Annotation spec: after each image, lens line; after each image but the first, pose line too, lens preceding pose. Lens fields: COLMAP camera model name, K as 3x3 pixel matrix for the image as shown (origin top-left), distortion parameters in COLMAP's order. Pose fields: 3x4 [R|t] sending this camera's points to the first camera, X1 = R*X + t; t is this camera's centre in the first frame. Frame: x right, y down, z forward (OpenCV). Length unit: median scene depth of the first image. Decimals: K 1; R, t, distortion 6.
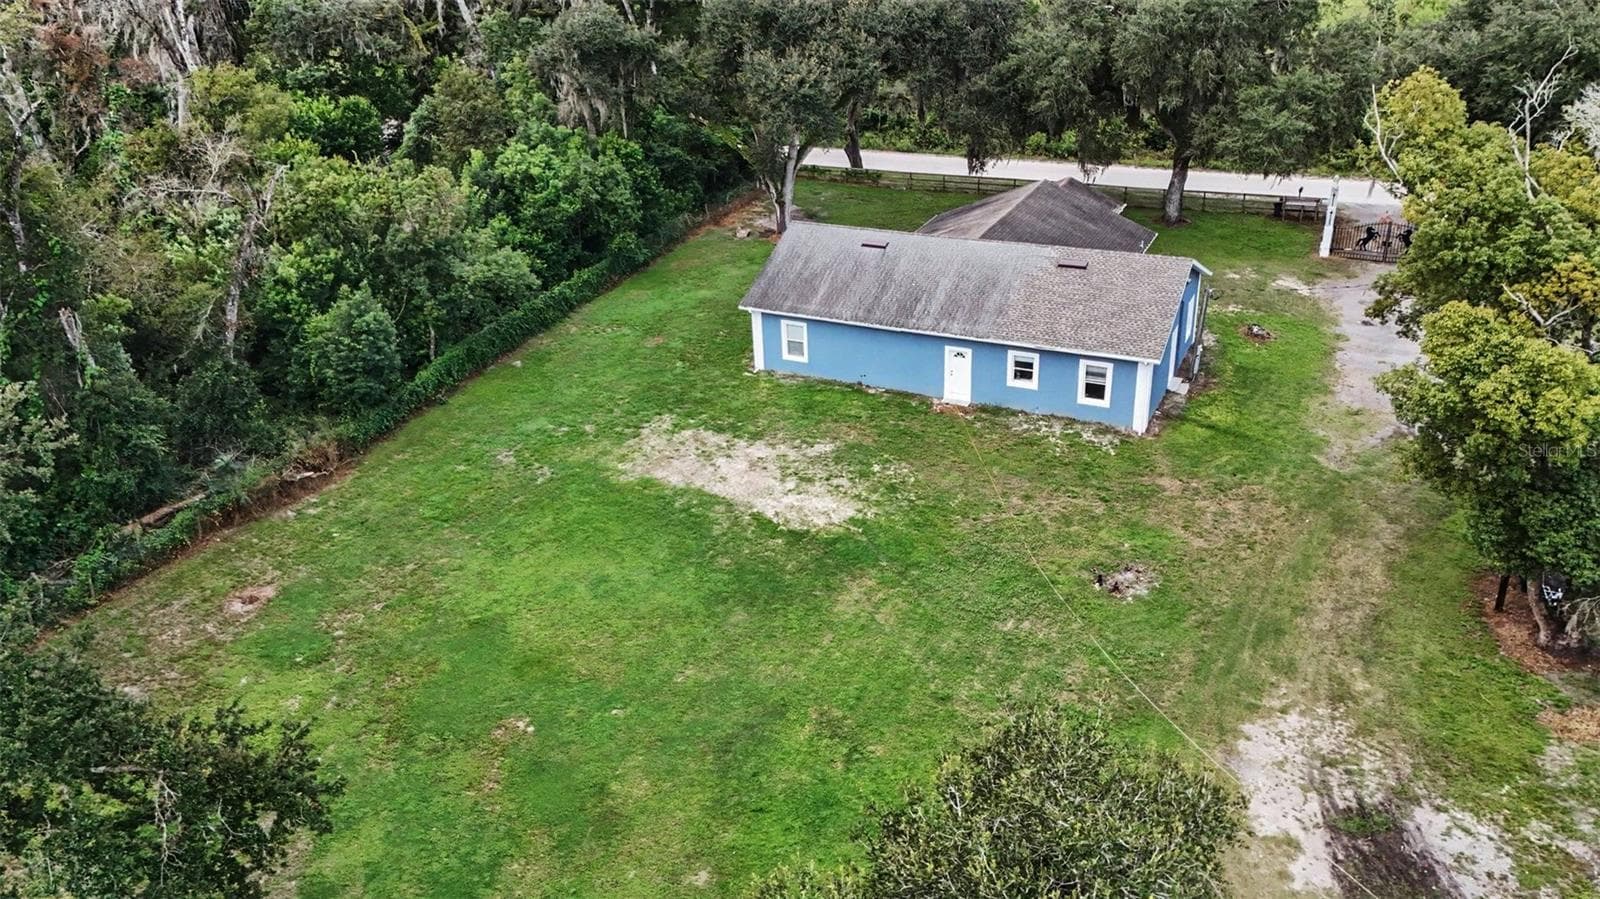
lens RADIAL K [[1178.5, 0, 757.8], [0, 1178.5, 448.6], [0, 0, 1]] dist [0.083382, -0.100375]
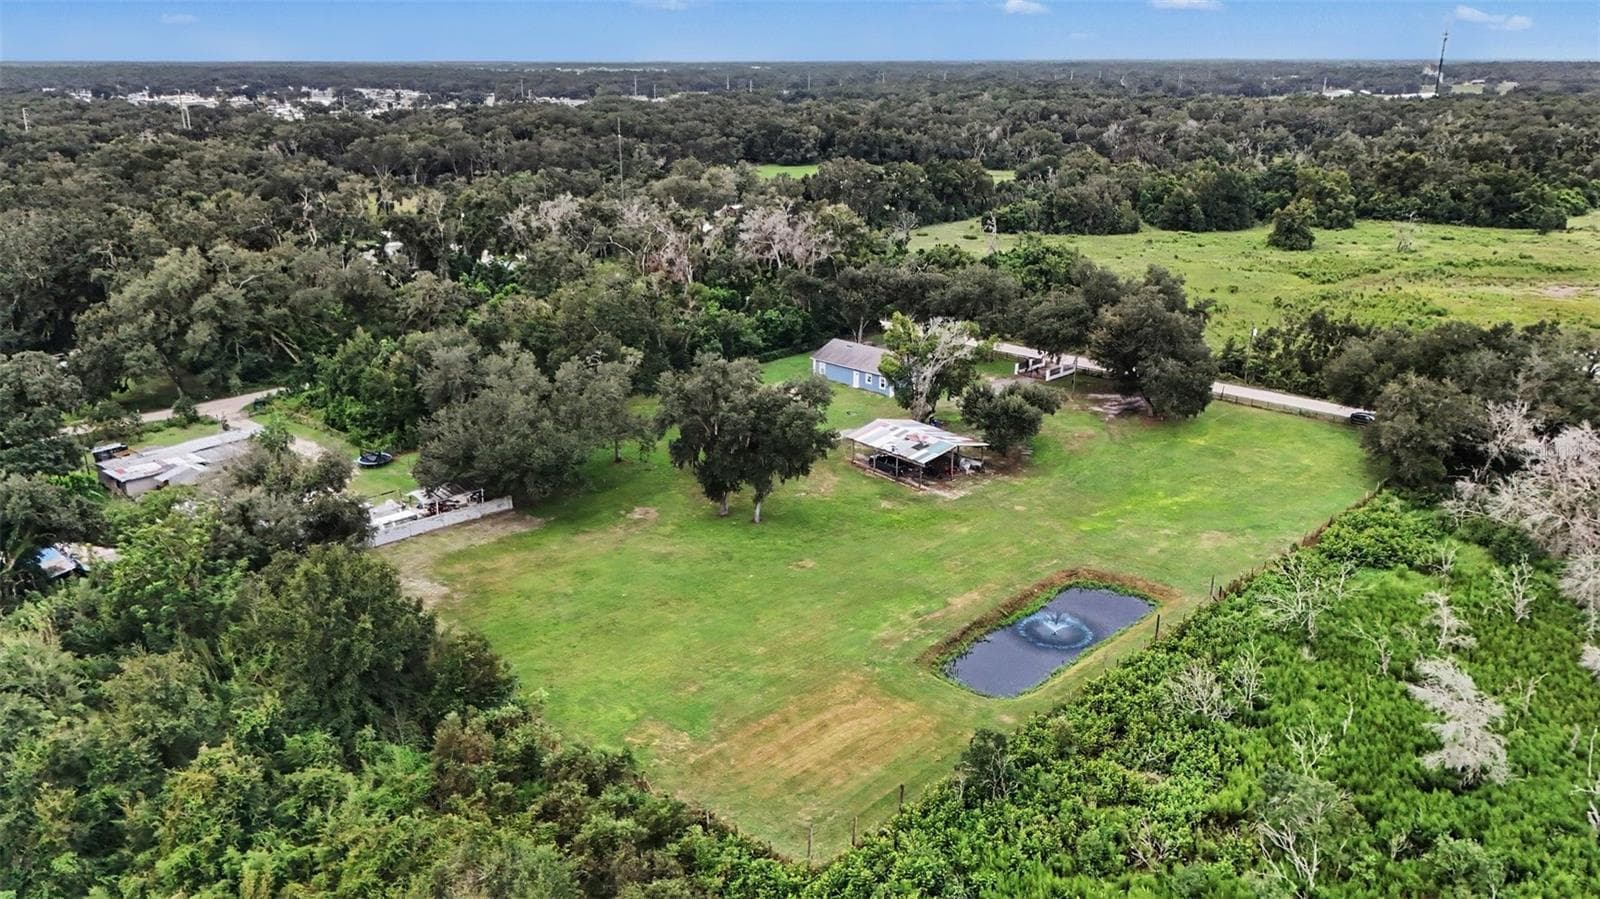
lens RADIAL K [[1210.9, 0, 800.0], [0, 1210.9, 449.5], [0, 0, 1]] dist [0.107121, -0.119235]
pose [[0.944600, 0.146345, -0.293791, 1.053878], [-0.189769, 0.973832, -0.125054, 0.608835], [0.267802, 0.173879, 0.947654, -2.429521]]
